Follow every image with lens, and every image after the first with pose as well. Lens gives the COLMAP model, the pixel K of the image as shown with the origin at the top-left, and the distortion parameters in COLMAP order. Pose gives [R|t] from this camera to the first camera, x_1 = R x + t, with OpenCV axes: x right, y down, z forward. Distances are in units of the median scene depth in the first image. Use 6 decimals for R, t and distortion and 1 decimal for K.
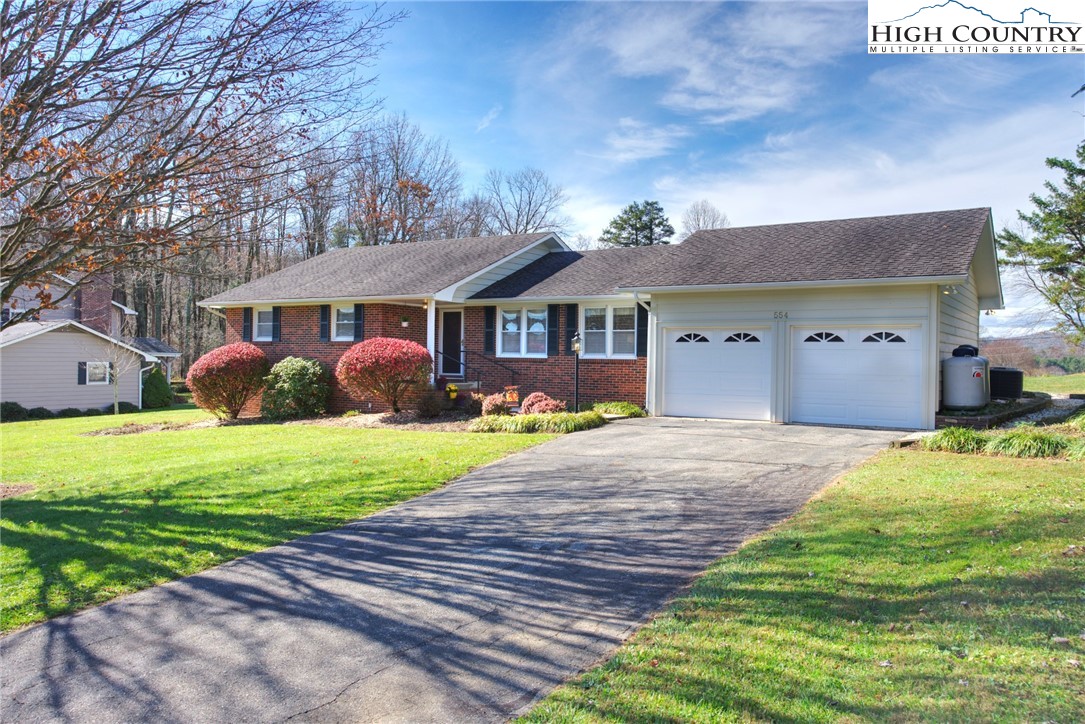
lens RADIAL K [[908.4, 0, 553.9], [0, 908.4, 364.6], [0, 0, 1]] dist [-0.005940, 0.005804]
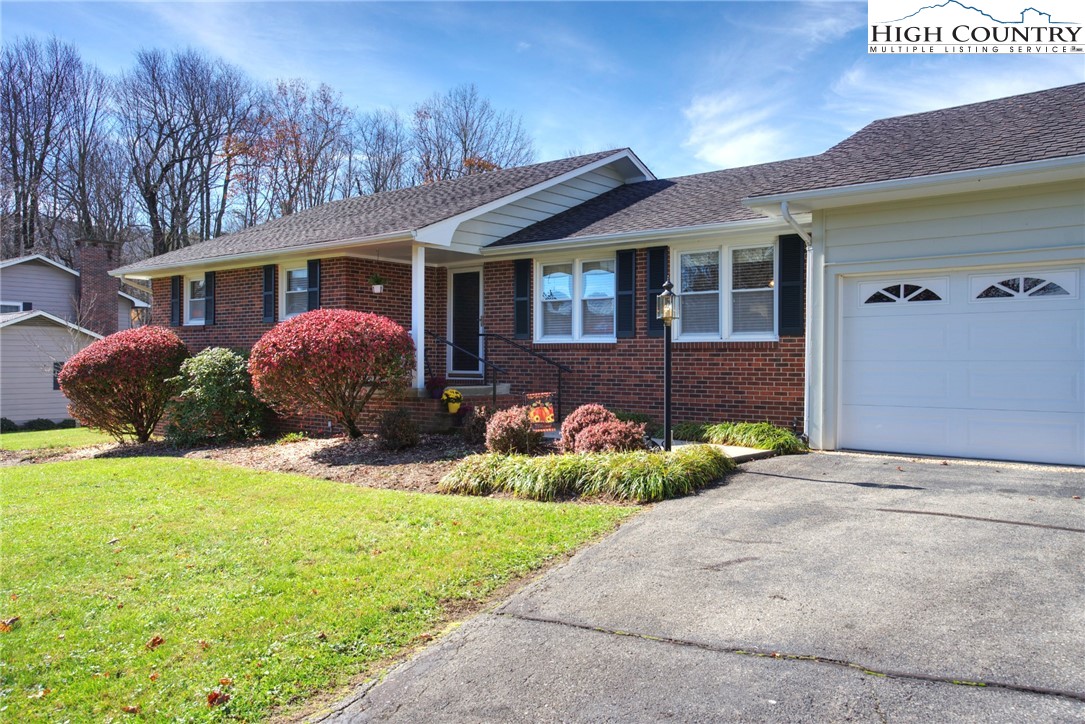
lens RADIAL K [[908.4, 0, 536.2], [0, 908.4, 361.9], [0, 0, 1]] dist [-0.005940, 0.005804]
pose [[0.992953, -0.009010, -0.118163, 0.010884], [0.008547, 0.999954, -0.004422, 0.007622], [0.118197, 0.003381, 0.992984, 0.434937]]
